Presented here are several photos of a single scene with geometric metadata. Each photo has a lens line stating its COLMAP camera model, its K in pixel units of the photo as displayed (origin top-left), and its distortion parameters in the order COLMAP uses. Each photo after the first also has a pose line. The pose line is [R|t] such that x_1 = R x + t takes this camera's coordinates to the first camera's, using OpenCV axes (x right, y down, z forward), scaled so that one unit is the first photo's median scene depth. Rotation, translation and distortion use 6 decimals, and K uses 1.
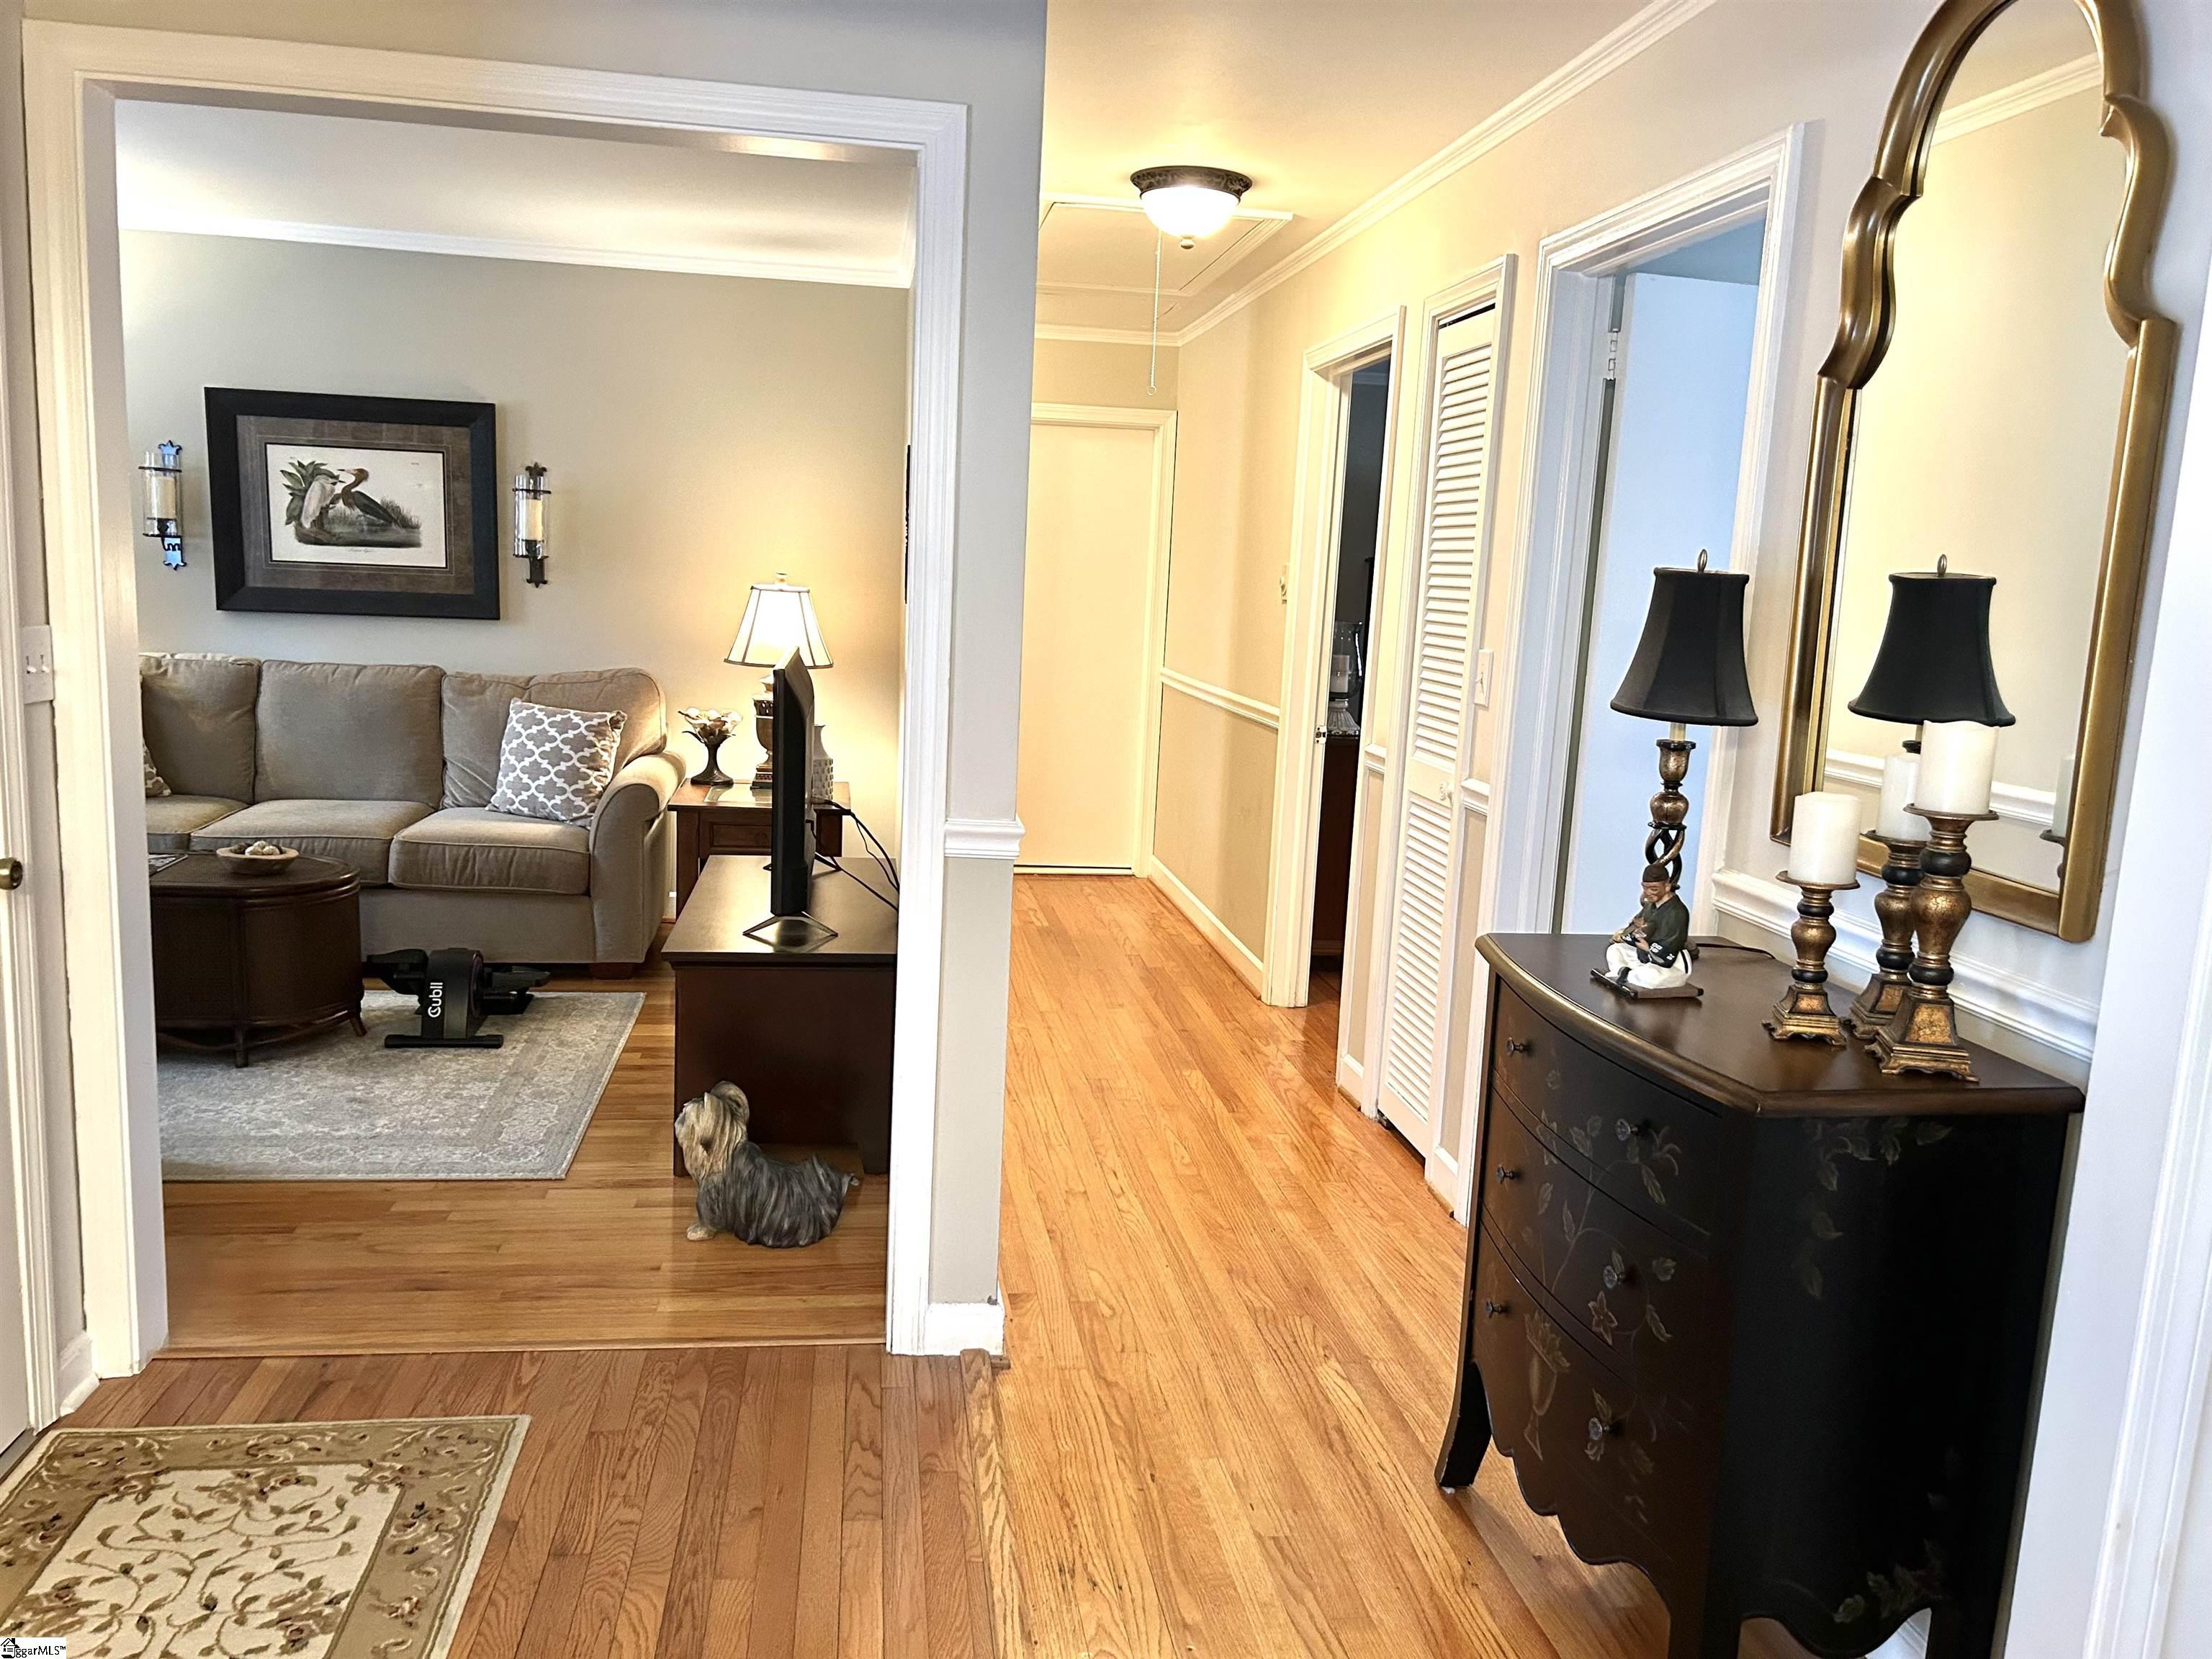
lens RADIAL K [[1646.9, 0, 1093.0], [0, 1646.9, 827.5], [0, 0, 1]] dist [0.011643, -0.003595]
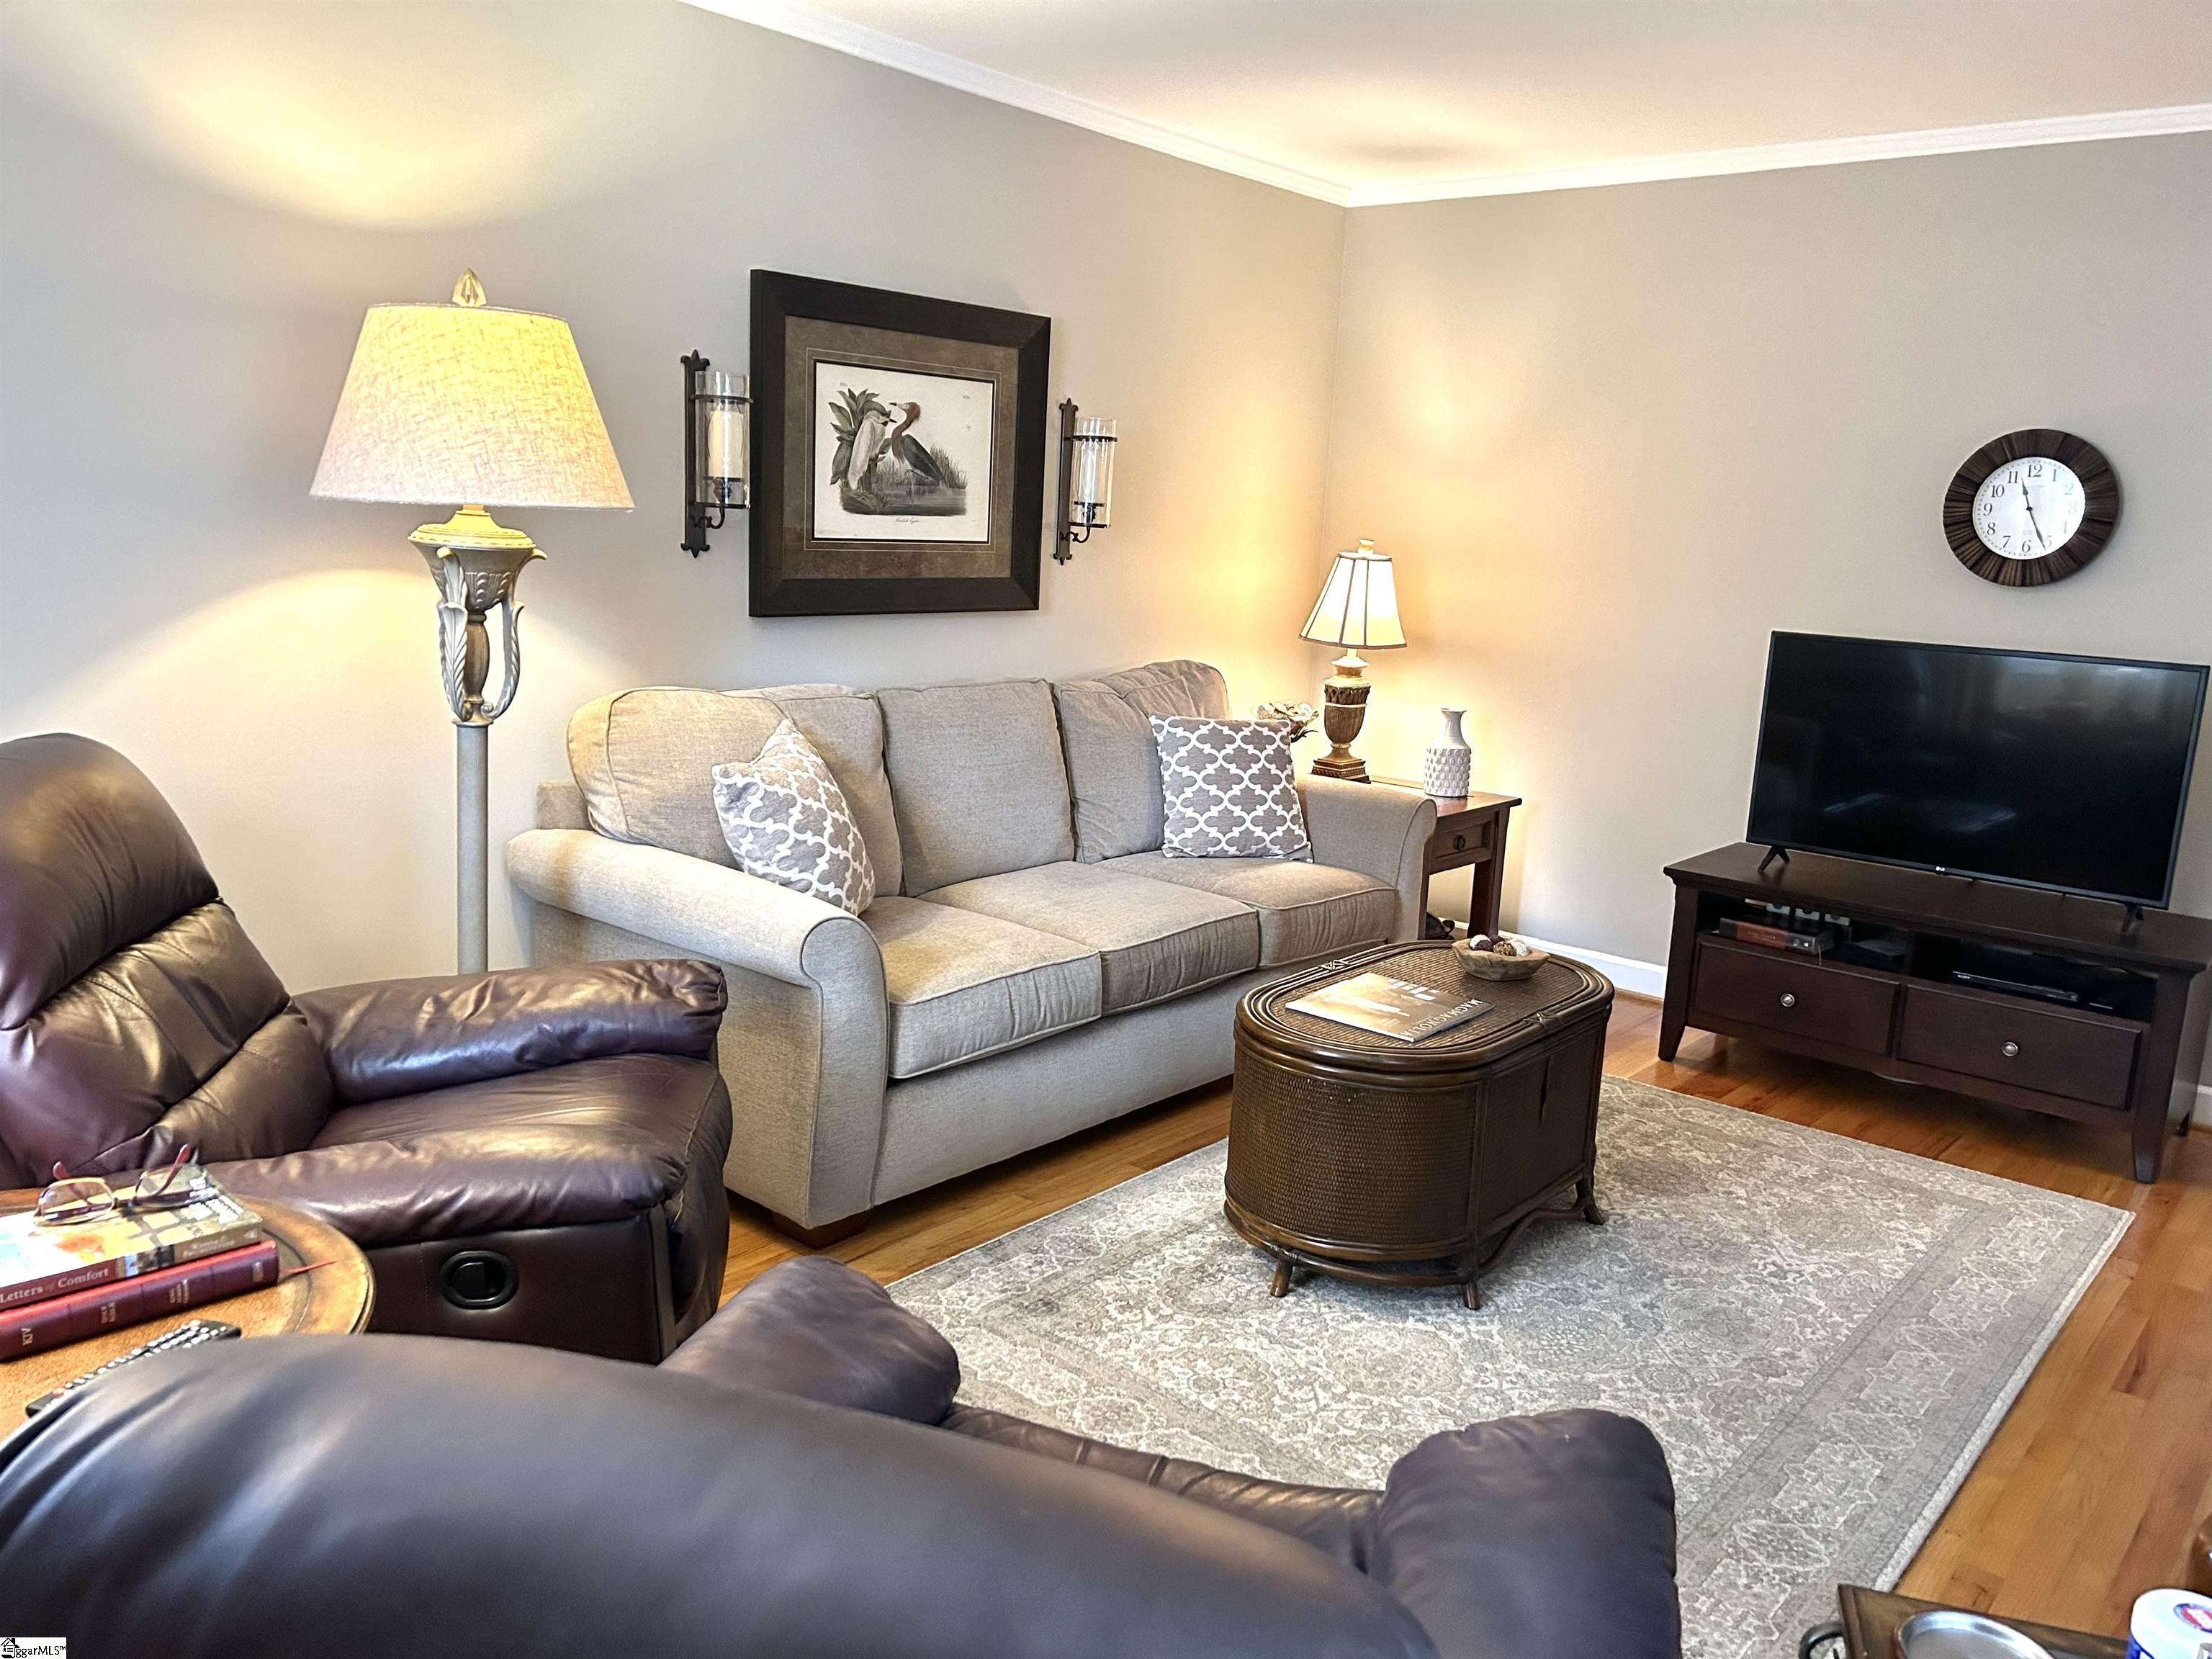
lens RADIAL K [[1646.9, 0, 1095.0], [0, 1646.9, 824.8], [0, 0, 1]] dist [0.011643, -0.003595]
pose [[0.762383, -0.132373, 0.633442, -0.849133], [0.096782, 0.991169, 0.090646, -0.095988], [-0.639848, -0.007801, 0.768462, 0.412958]]
